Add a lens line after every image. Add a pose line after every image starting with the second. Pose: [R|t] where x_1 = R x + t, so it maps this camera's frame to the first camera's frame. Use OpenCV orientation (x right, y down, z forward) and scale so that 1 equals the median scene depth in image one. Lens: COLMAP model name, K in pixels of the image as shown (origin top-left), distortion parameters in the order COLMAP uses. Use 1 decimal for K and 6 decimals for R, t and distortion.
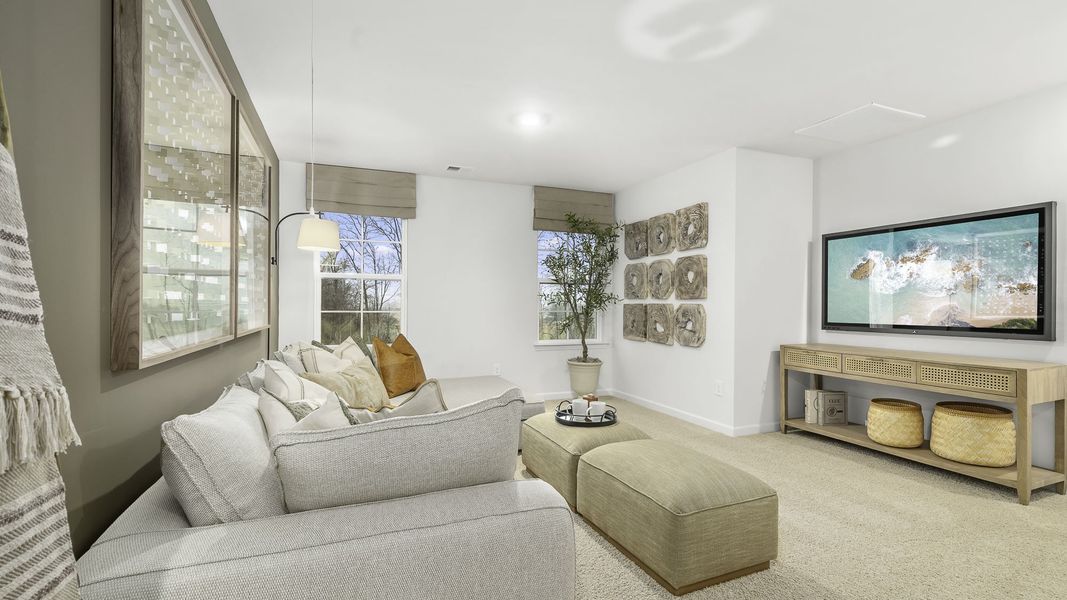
lens RADIAL K [[475.6, 0, 534.2], [0, 475.6, 302.6], [0, 0, 1]] dist [-0.002365, 0.000931]
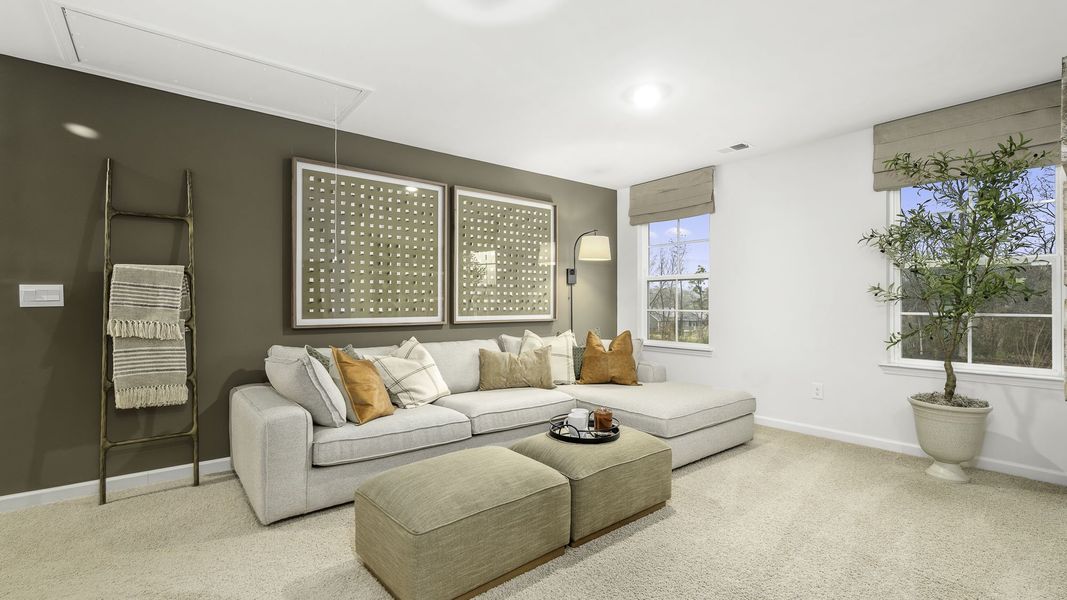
lens RADIAL K [[475.6, 0, 535.3], [0, 475.6, 301.9], [0, 0, 1]] dist [-0.002365, 0.000931]
pose [[0.300583, -0.006576, -0.953733, 0.503448], [0.002702, 0.999978, -0.006043, 0.005347], [0.953752, -0.000761, 0.300594, 0.350942]]
